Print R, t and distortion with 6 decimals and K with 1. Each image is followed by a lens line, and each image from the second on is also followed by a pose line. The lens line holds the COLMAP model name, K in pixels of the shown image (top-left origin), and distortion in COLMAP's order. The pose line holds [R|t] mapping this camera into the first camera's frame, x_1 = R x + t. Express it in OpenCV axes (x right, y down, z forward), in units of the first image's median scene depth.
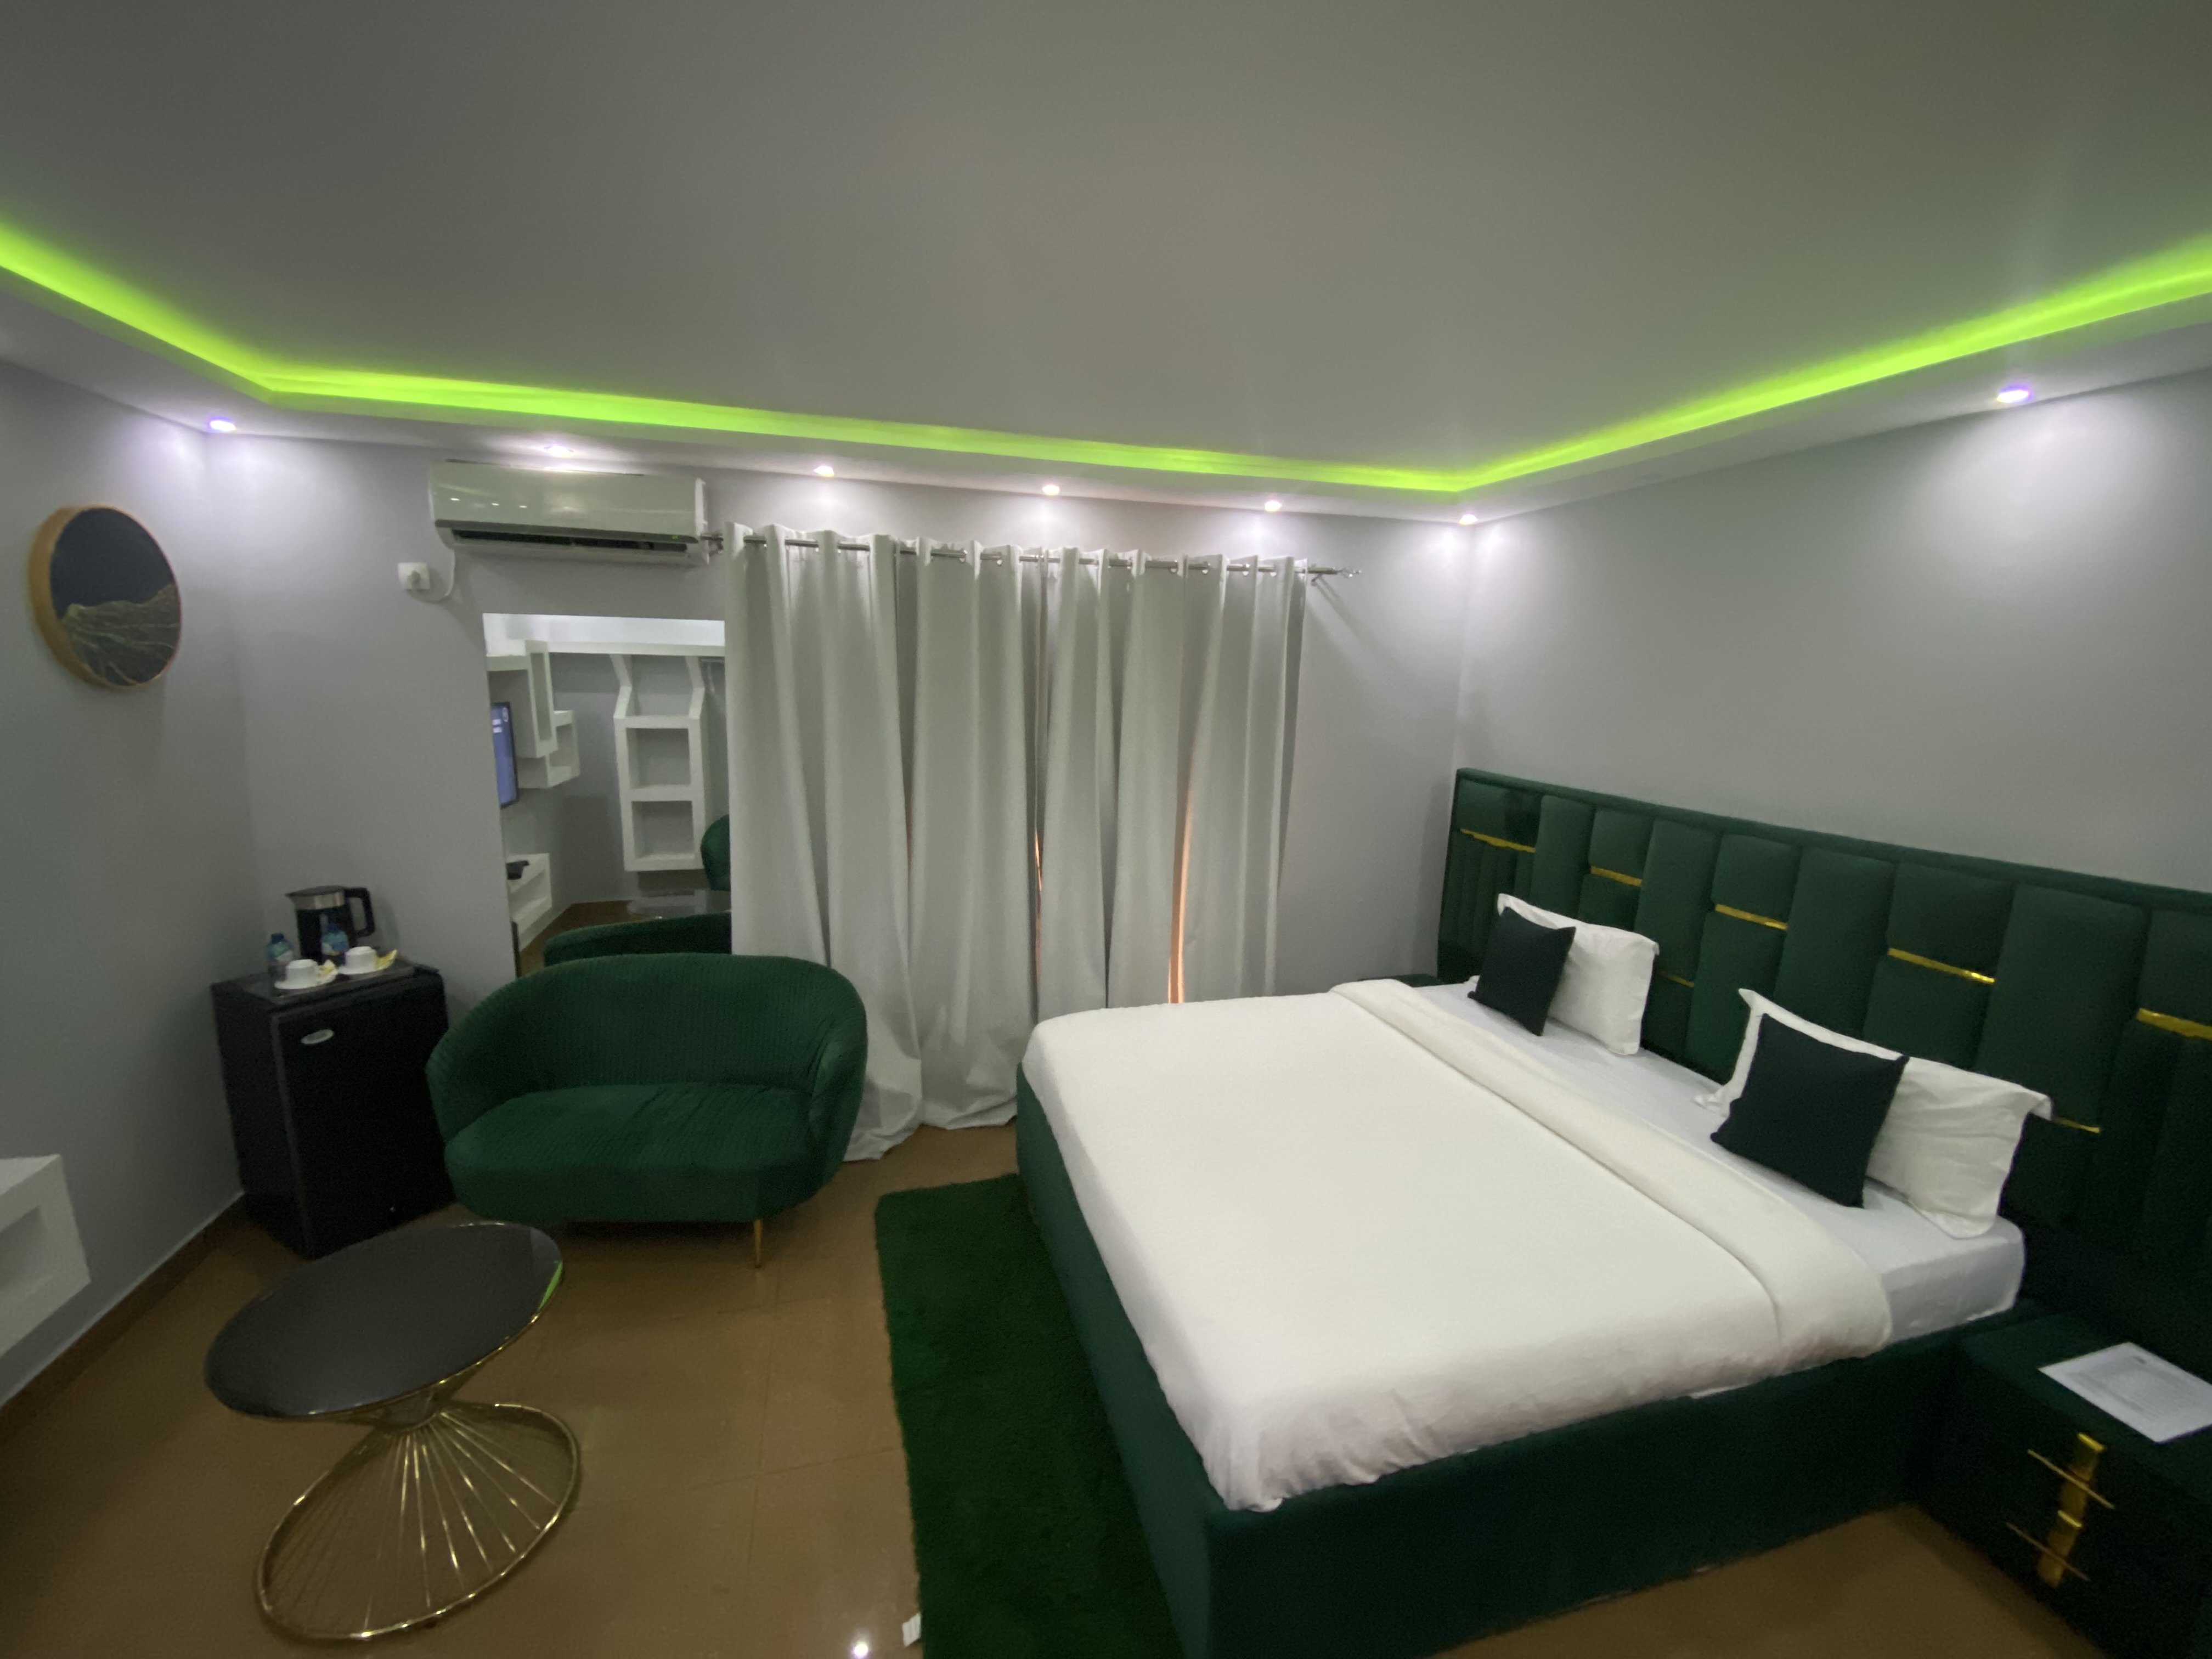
lens RADIAL K [[902.1, 0, 1099.5], [0, 902.1, 837.5], [0, 0, 1]] dist [0.019230, -0.020476]
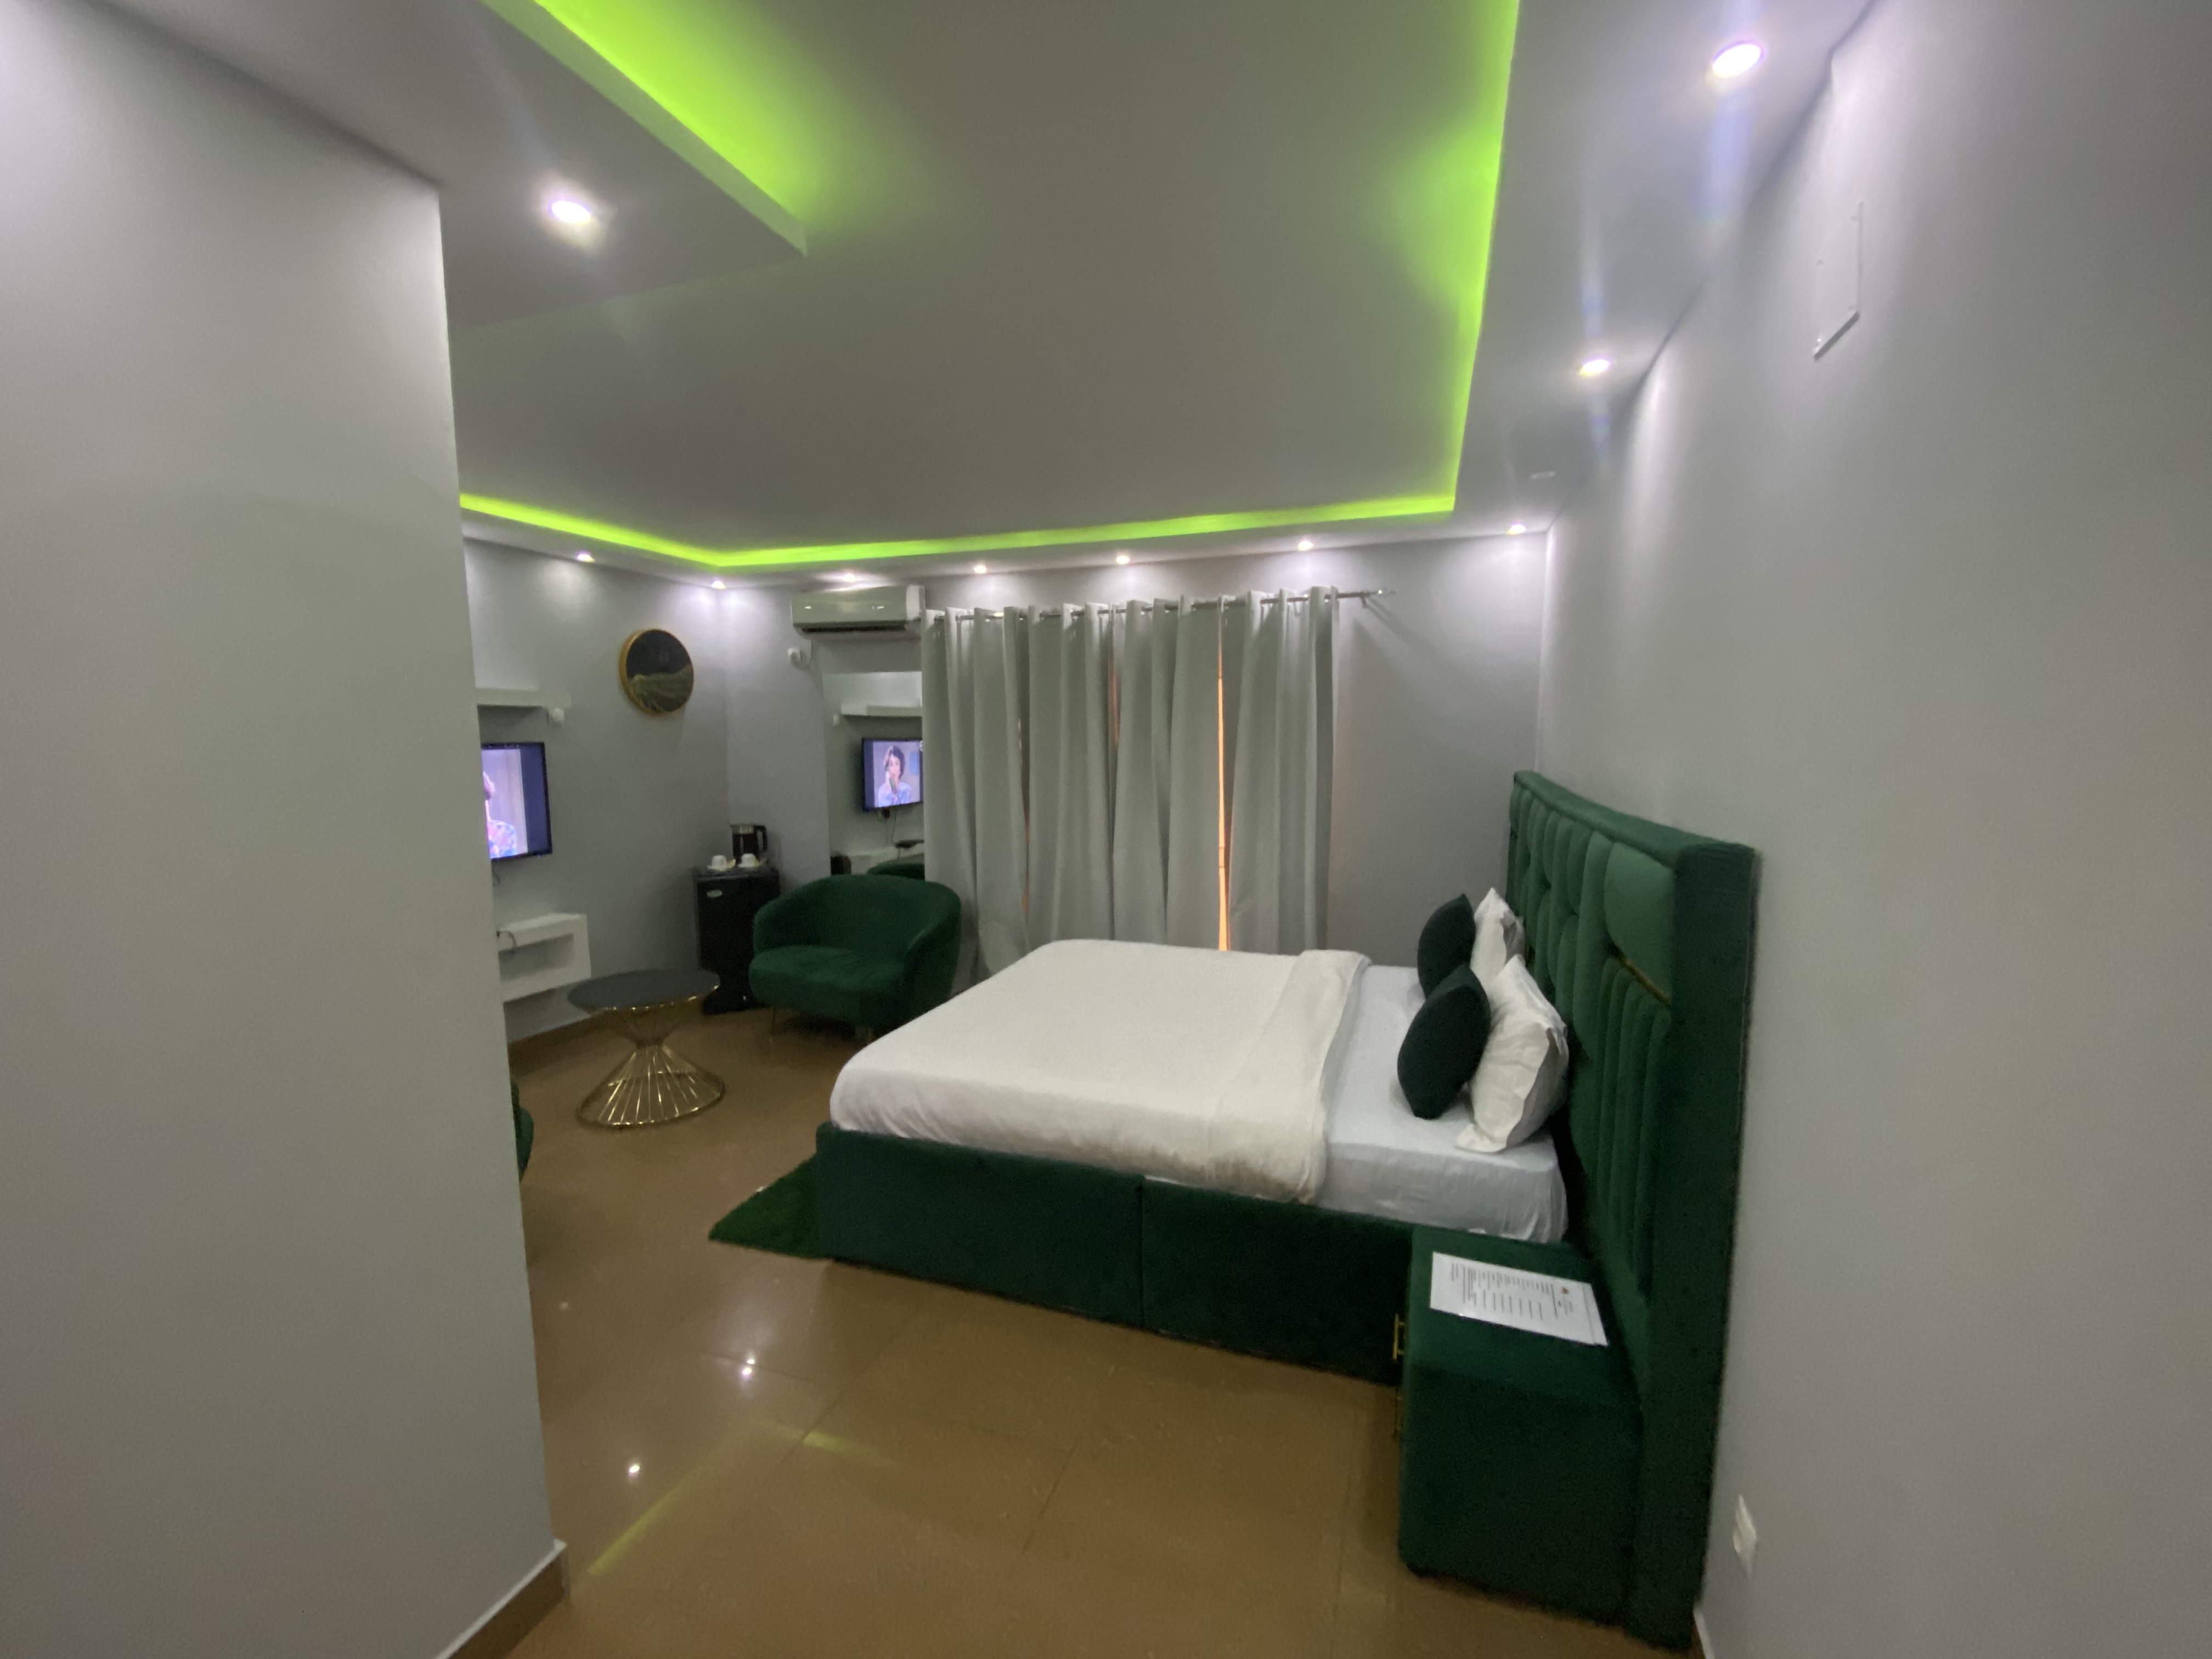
lens RADIAL K [[902.1, 0, 1099.5], [0, 902.1, 837.5], [0, 0, 1]] dist [0.019230, -0.020476]
pose [[0.820219, 0.043064, -0.570427, 0.814651], [-0.081495, 0.995788, -0.042005, 0.104676], [0.566216, 0.080940, 0.820273, -0.115705]]
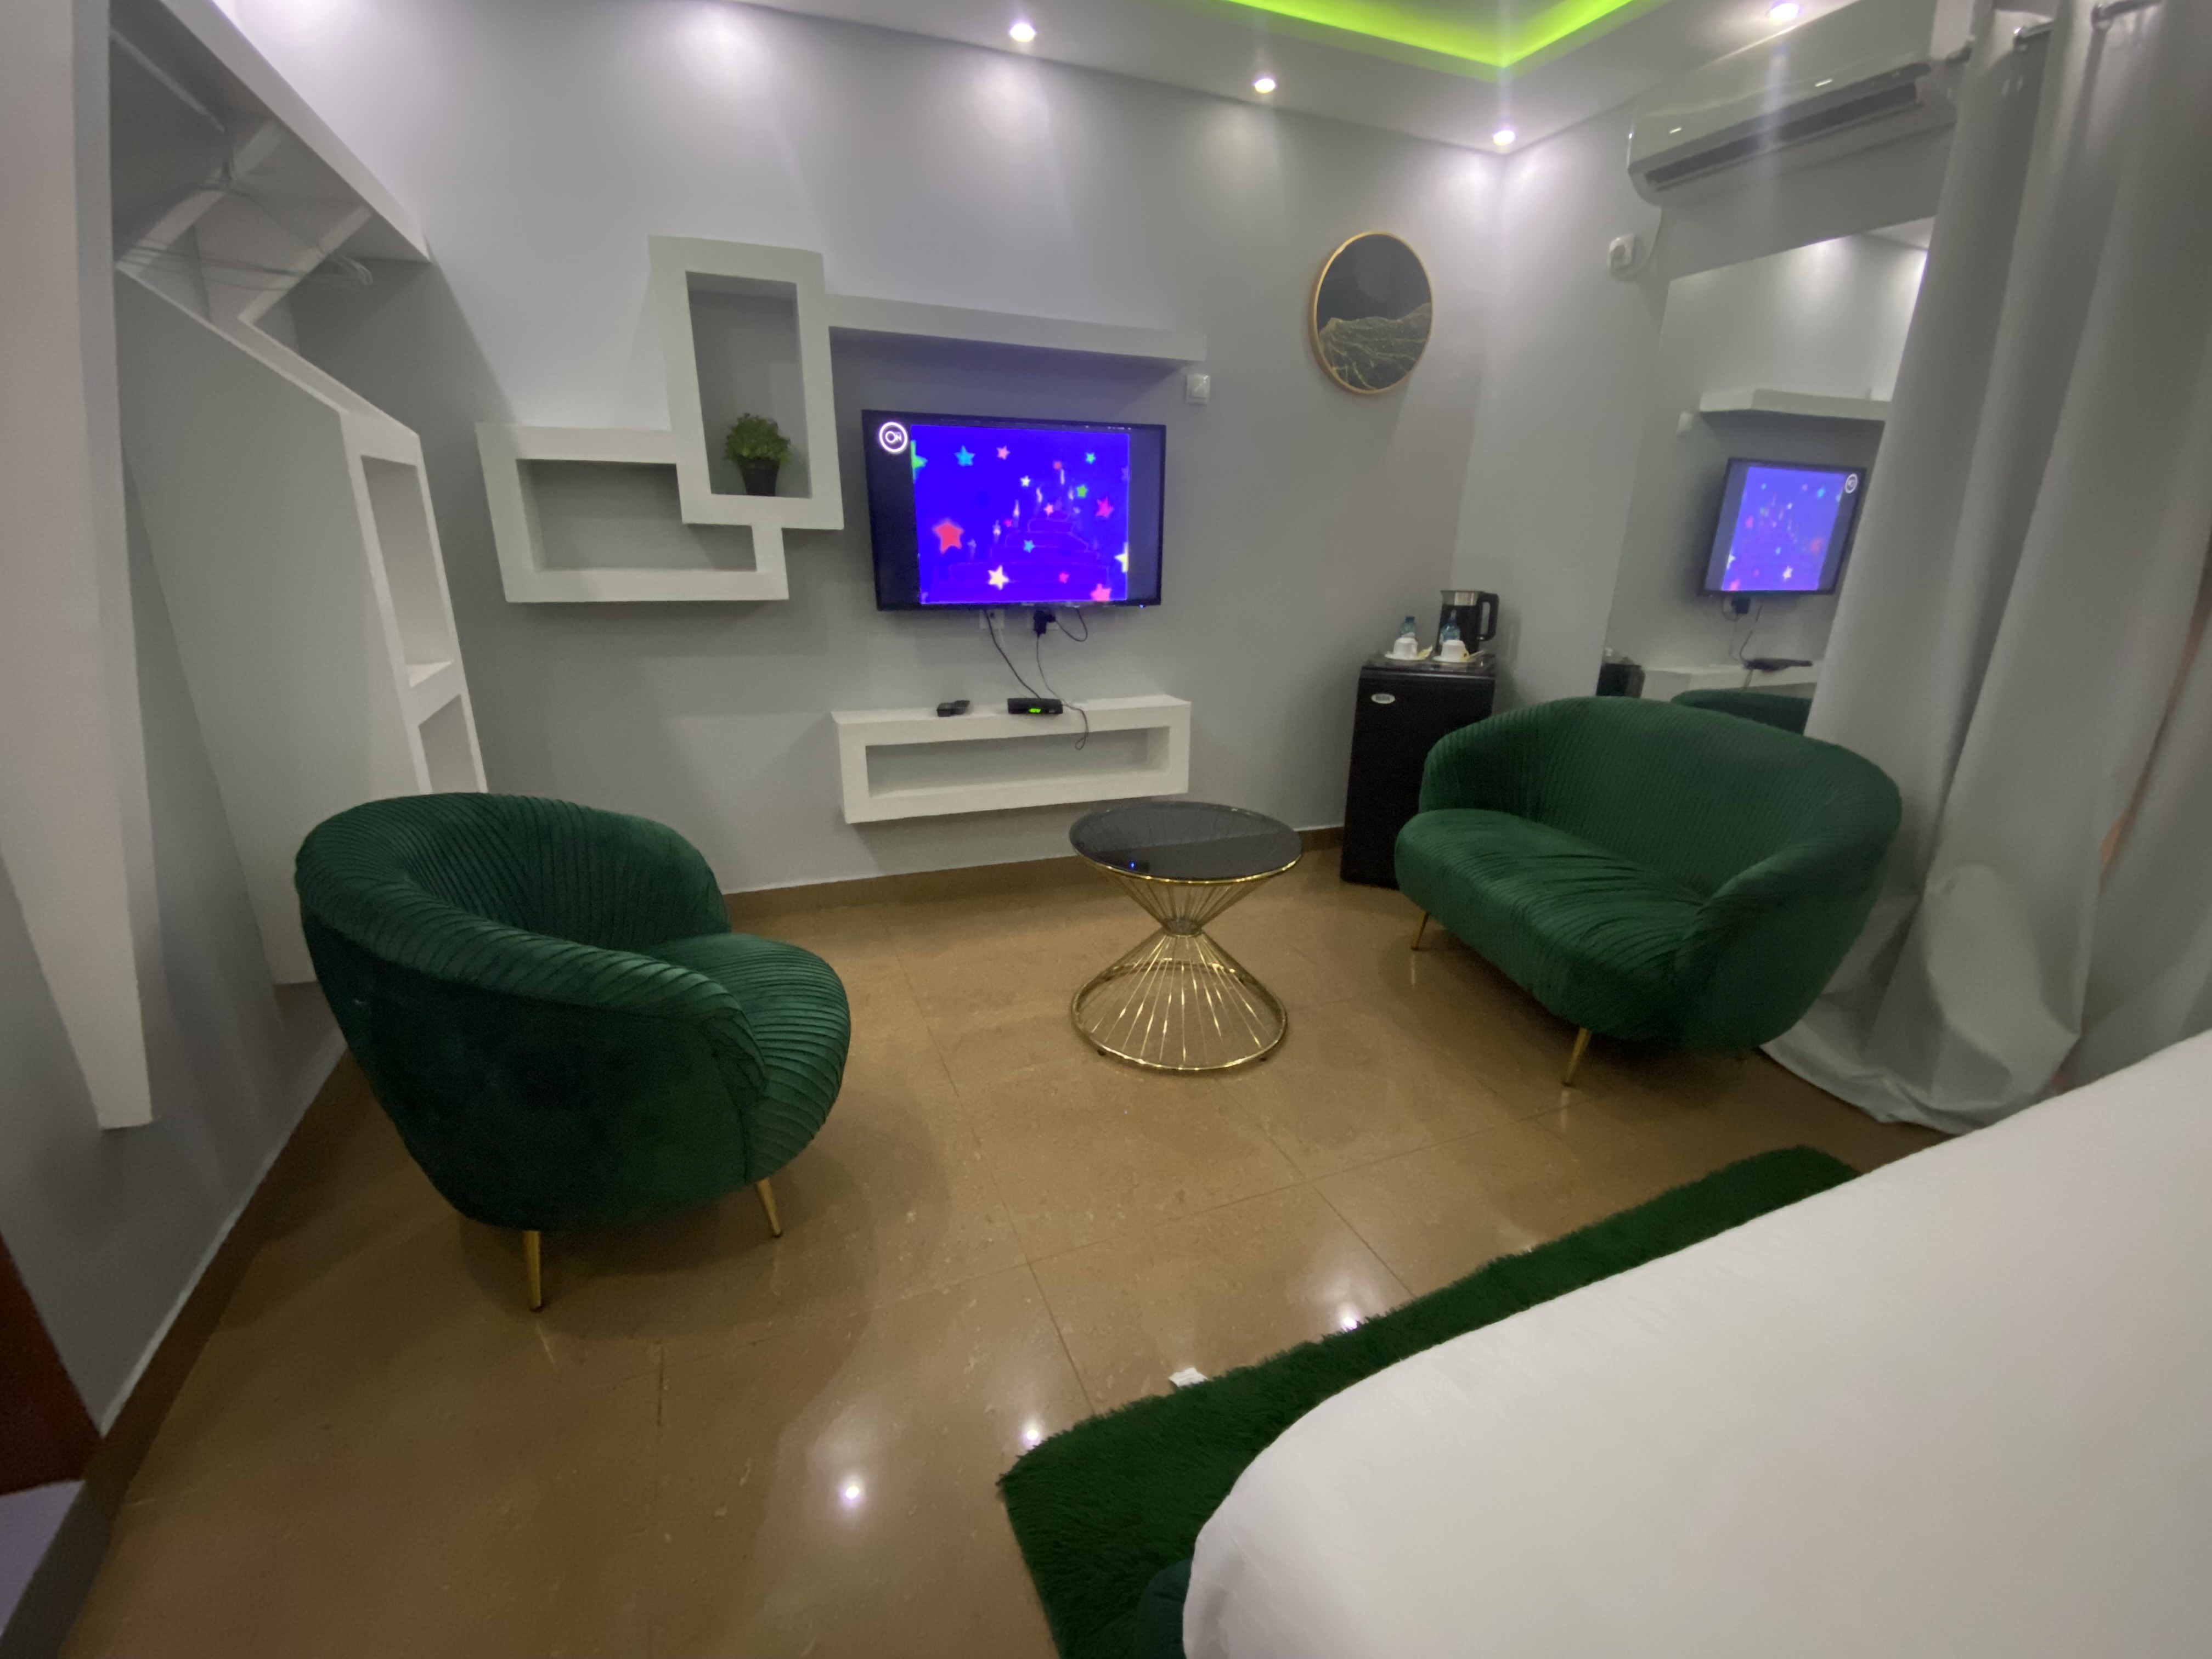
lens RADIAL K [[902.1, 0, 1099.5], [0, 902.1, 837.5], [0, 0, 1]] dist [0.019230, -0.020476]
pose [[0.123198, 0.303483, -0.944839, 0.238148], [-0.182779, 0.942743, 0.278977, 0.117842], [0.975405, 0.138327, 0.171614, 0.412838]]
